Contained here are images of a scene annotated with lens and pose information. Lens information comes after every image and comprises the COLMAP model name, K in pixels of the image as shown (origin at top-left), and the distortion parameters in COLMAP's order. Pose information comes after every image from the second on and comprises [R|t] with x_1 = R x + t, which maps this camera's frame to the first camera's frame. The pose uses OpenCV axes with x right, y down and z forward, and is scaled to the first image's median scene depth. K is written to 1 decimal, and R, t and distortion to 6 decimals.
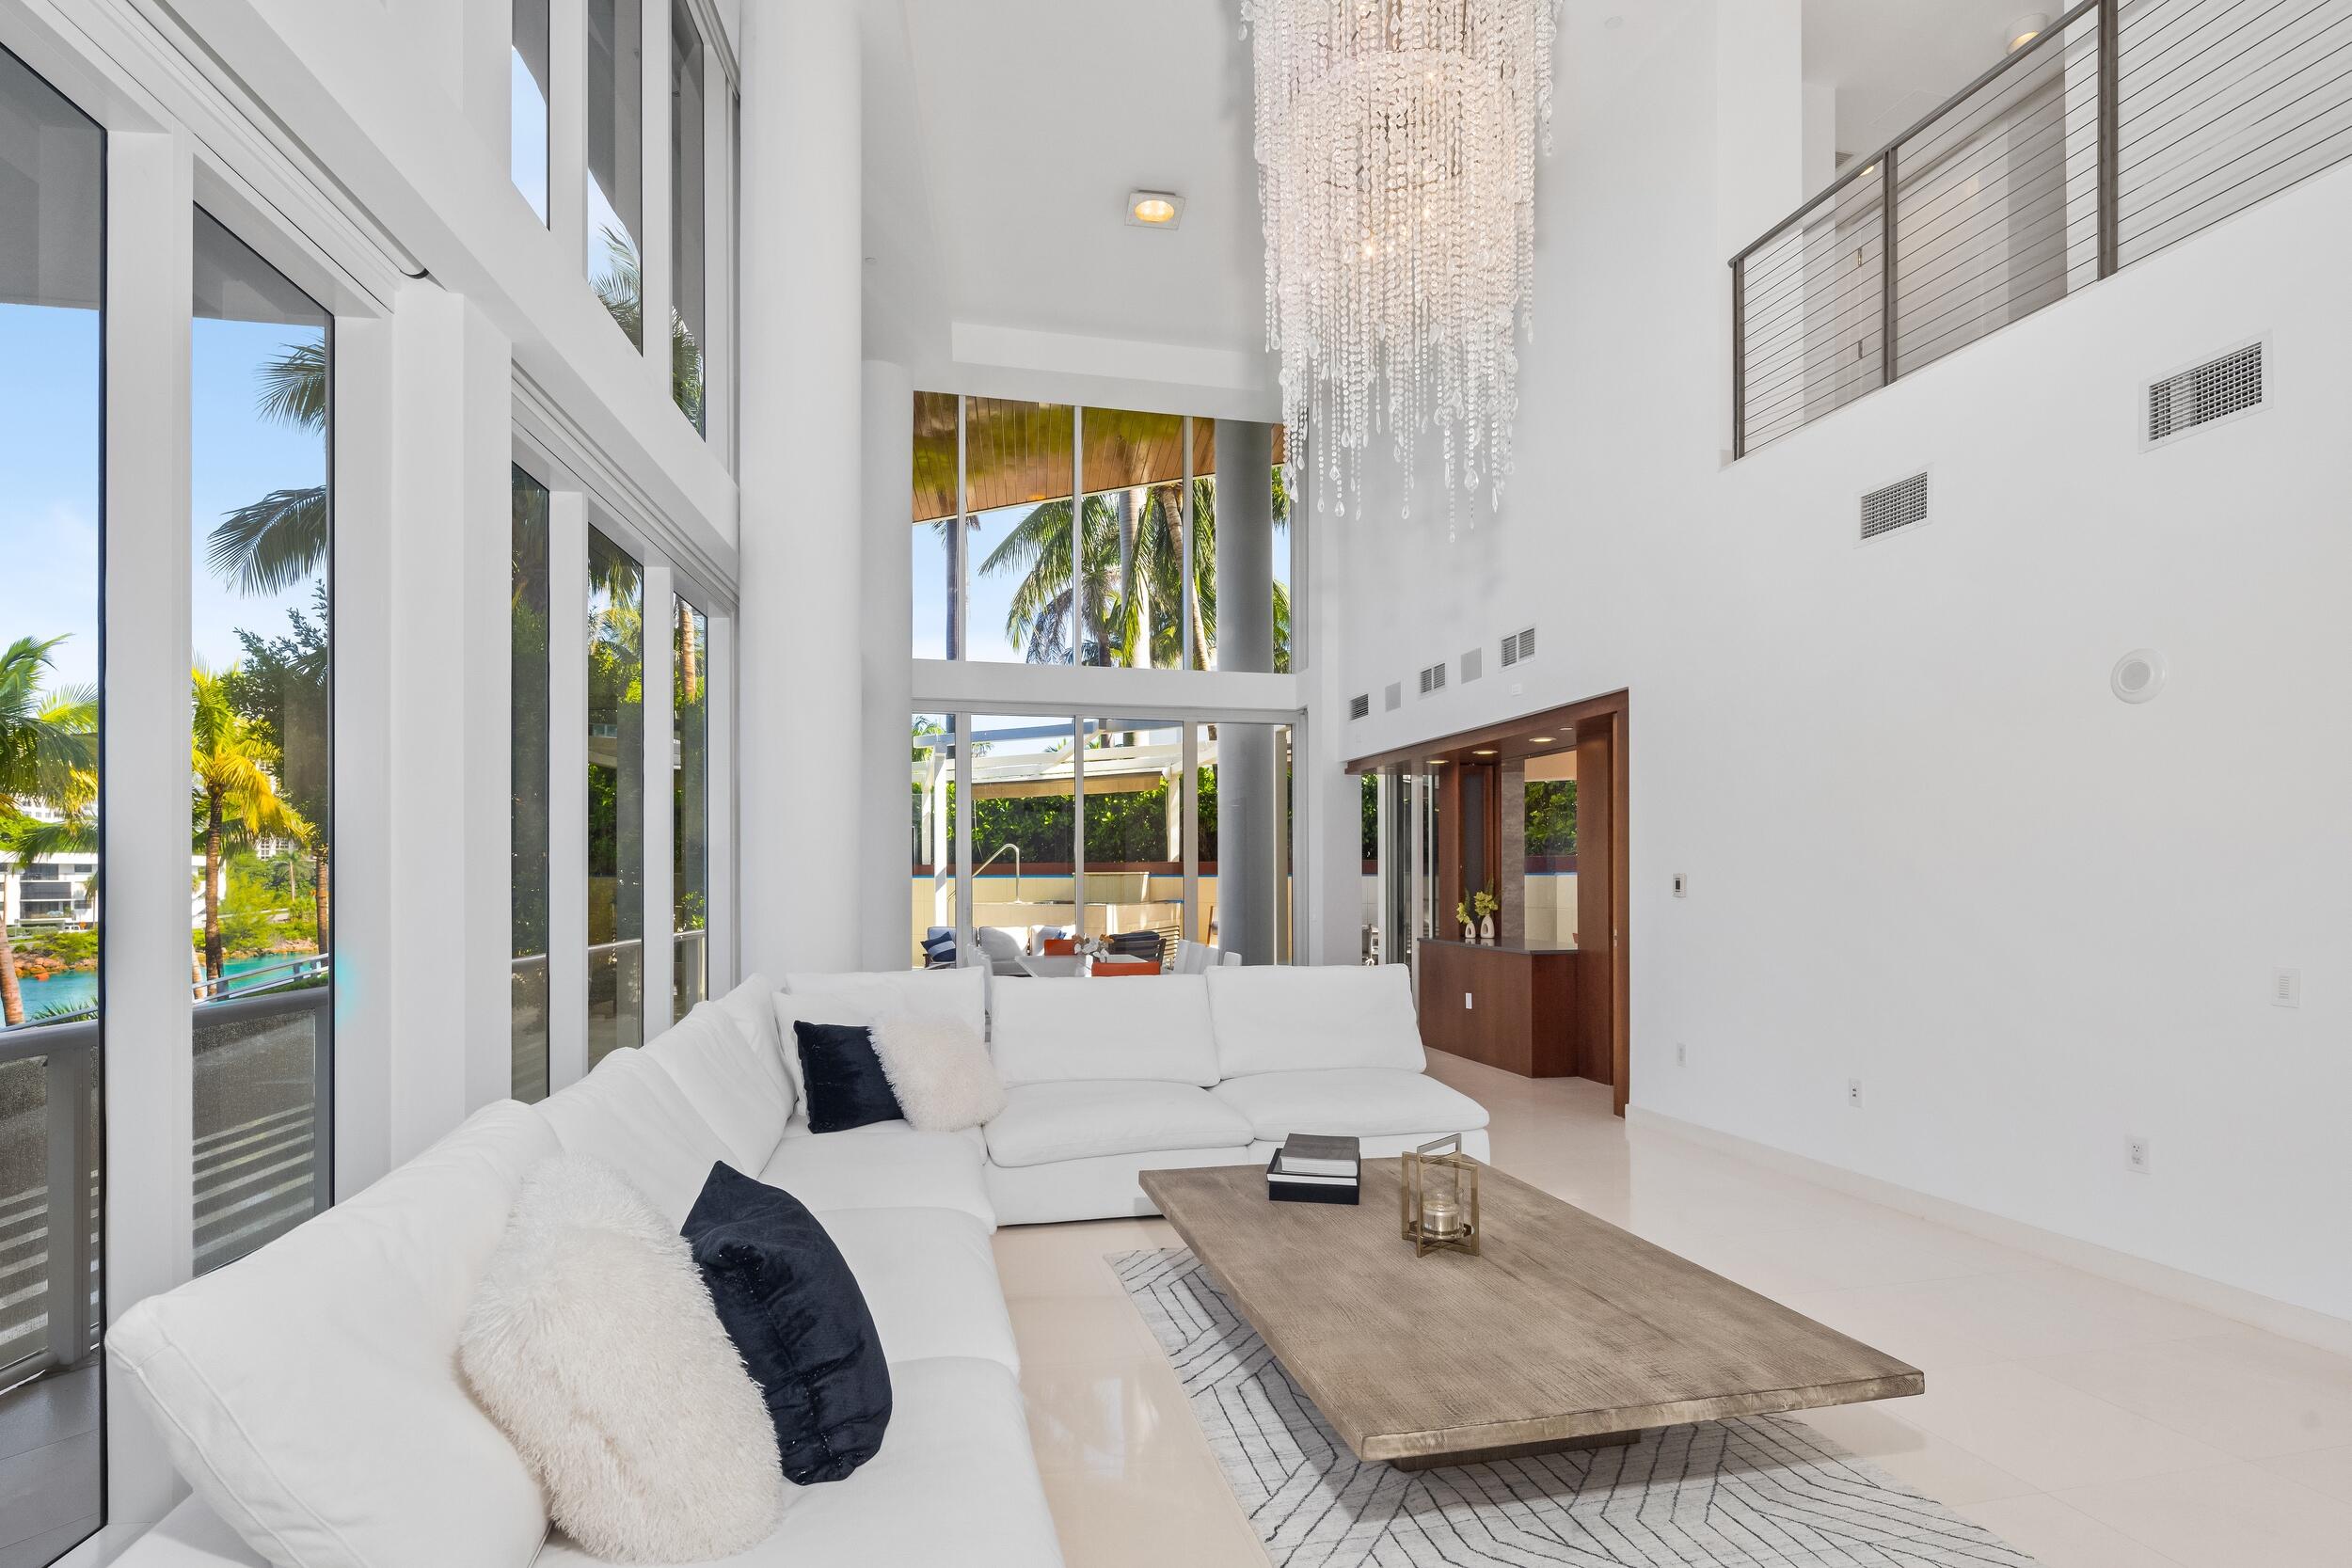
lens RADIAL K [[1171.8, 0, 1086.3], [0, 1171.8, 892.4], [0, 0, 1]] dist [-0.001538, 0.002448]
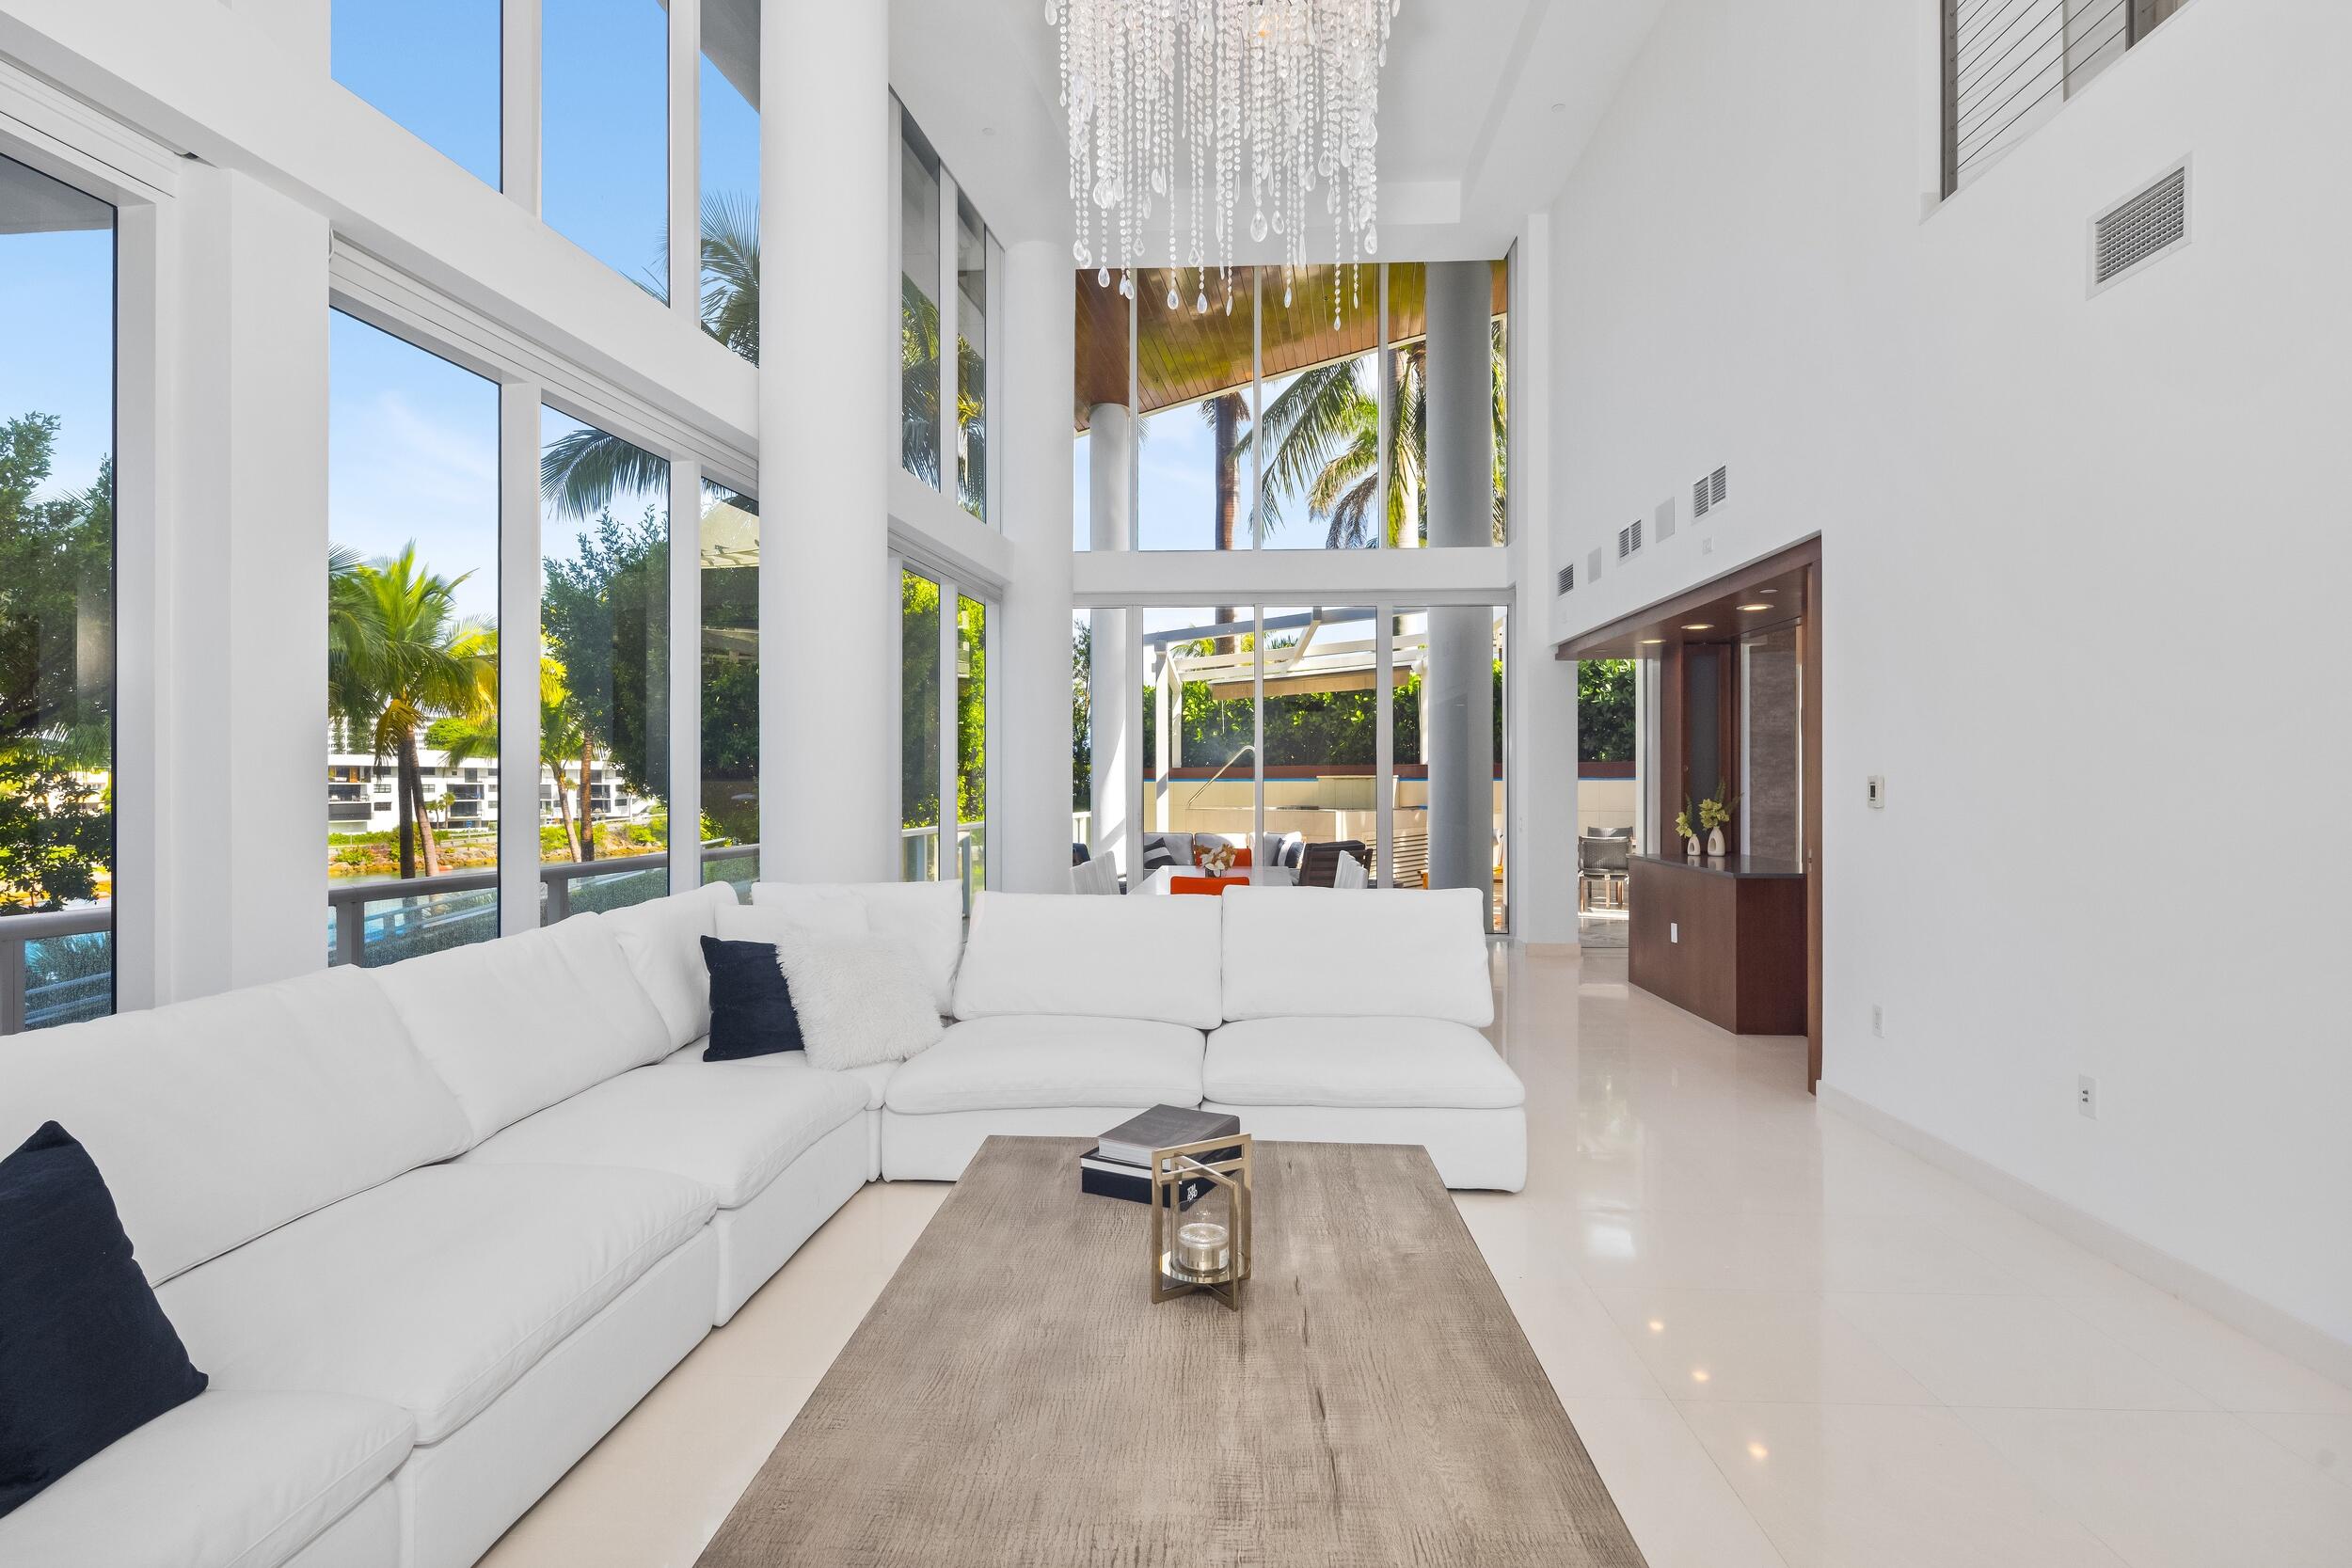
lens RADIAL K [[1171.8, 0, 1140.4], [0, 1171.8, 799.5], [0, 0, 1]] dist [-0.001538, 0.002448]
pose [[0.965126, 0.006176, -0.261713, 0.182303], [-0.005454, 0.999979, 0.003487, -0.000951], [0.261729, -0.001938, 0.965140, 0.117932]]
